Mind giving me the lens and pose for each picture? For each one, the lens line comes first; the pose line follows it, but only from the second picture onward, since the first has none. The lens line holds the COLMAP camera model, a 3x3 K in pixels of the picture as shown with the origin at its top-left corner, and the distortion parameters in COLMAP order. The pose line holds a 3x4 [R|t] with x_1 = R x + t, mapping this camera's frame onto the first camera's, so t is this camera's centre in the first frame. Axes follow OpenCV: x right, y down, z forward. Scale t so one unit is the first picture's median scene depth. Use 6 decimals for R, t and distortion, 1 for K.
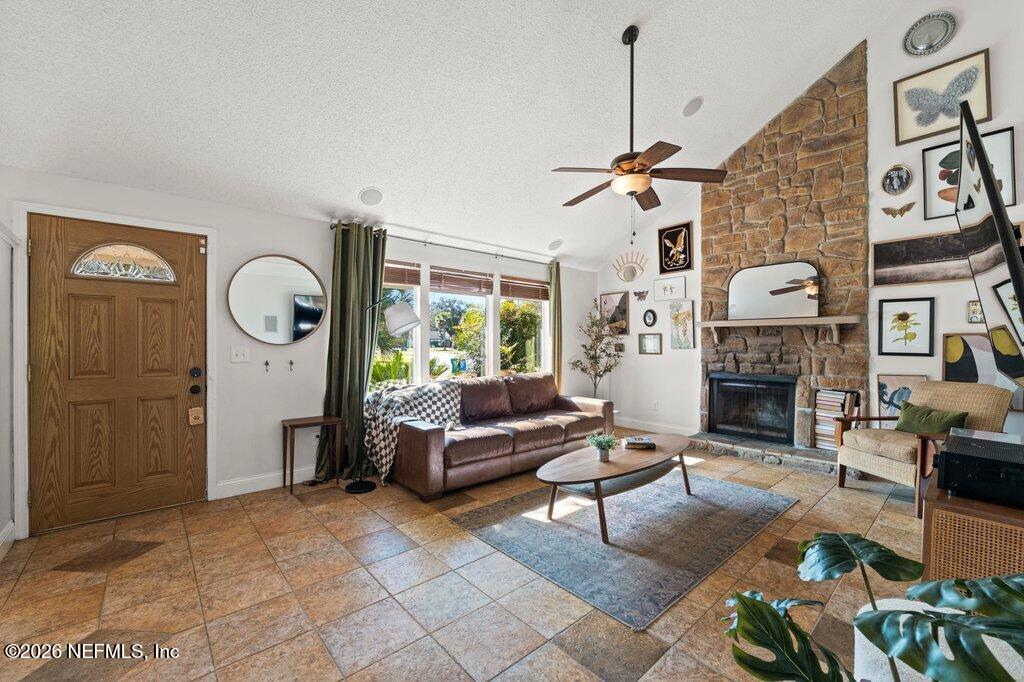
lens RADIAL K [[422.6, 0, 511.9], [0, 422.6, 341.7], [0, 0, 1]] dist [-0.011026, 0.000215]
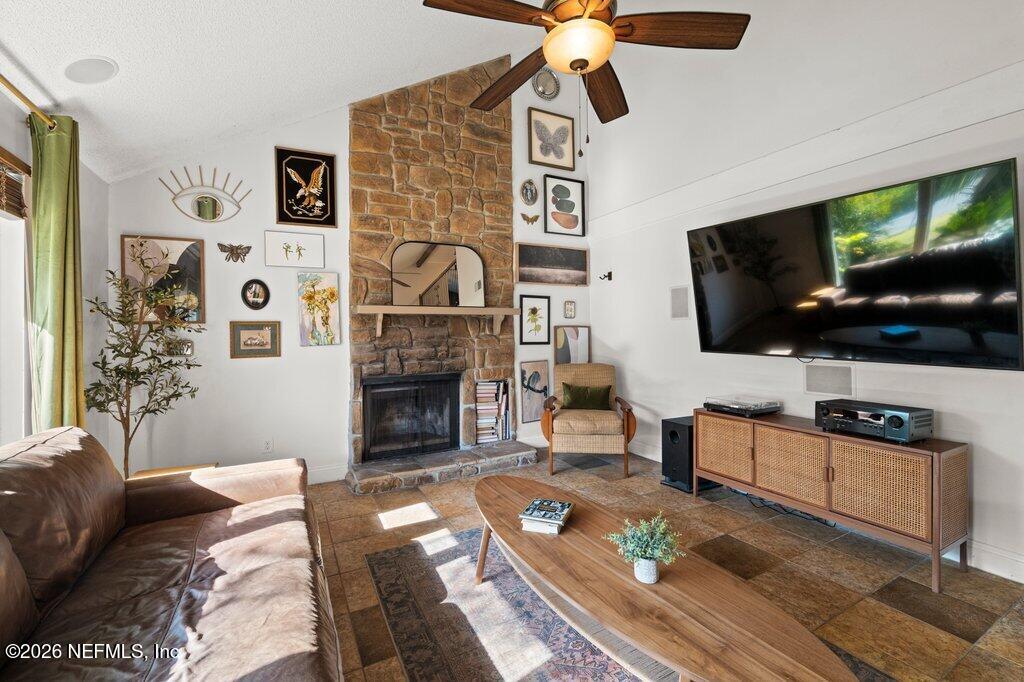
lens RADIAL K [[422.6, 0, 509.1], [0, 422.6, 327.6], [0, 0, 1]] dist [-0.011026, 0.000215]
pose [[0.229709, 0.008451, 0.973223, -0.193887], [0.009672, 0.999893, -0.010965, -0.000989], [-0.973211, 0.011932, 0.229603, 0.687838]]
